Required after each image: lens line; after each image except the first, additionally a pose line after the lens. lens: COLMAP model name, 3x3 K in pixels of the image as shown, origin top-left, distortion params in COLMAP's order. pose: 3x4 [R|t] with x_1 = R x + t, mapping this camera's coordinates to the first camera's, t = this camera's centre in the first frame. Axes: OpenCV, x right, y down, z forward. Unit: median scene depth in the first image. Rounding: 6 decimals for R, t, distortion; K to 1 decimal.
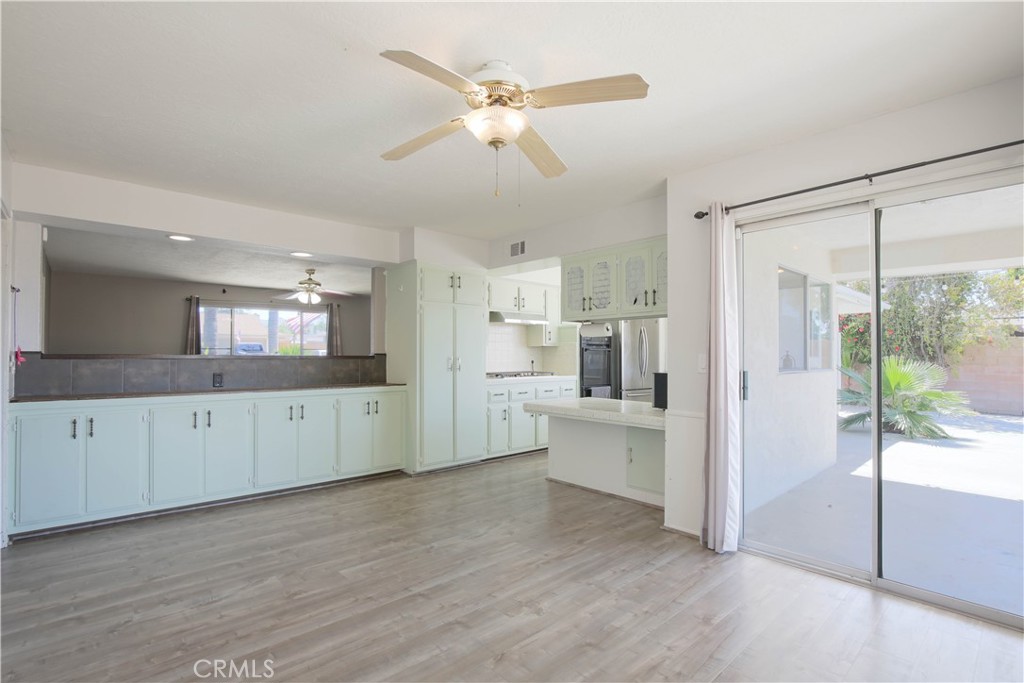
lens RADIAL K [[486.1, 0, 514.4], [0, 486.1, 347.9], [0, 0, 1]] dist [-0.031769, 0.000286]
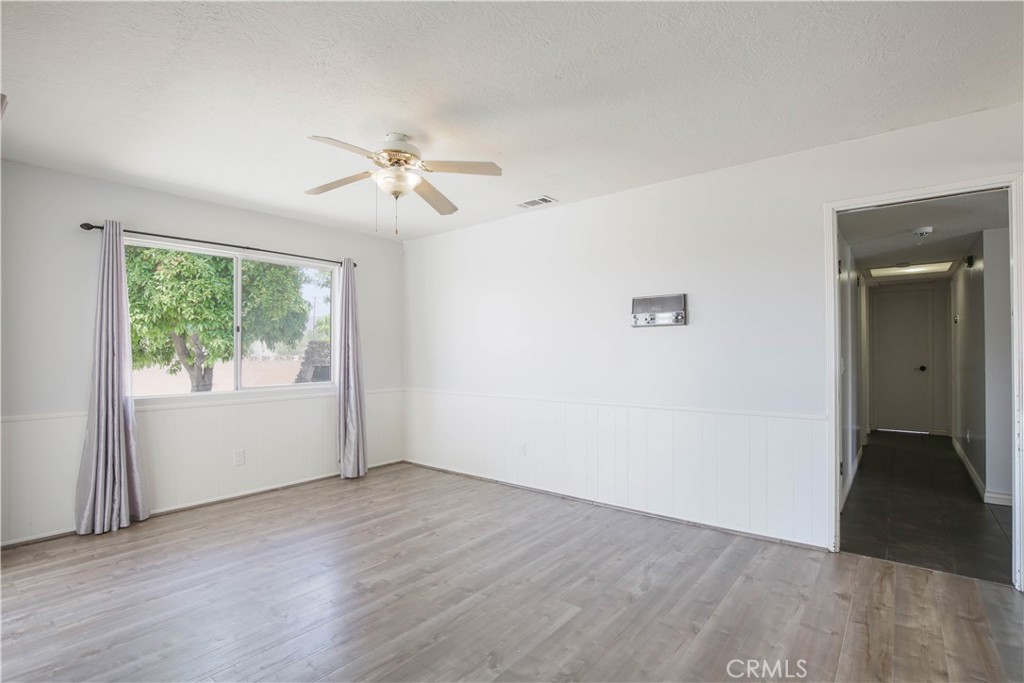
lens RADIAL K [[486.1, 0, 514.4], [0, 486.1, 347.9], [0, 0, 1]] dist [-0.031769, 0.000286]
pose [[-0.988815, 0.002583, -0.149126, -0.135891], [0.006190, 0.999699, -0.023729, 0.027971], [0.149020, -0.024387, -0.988533, 2.035533]]
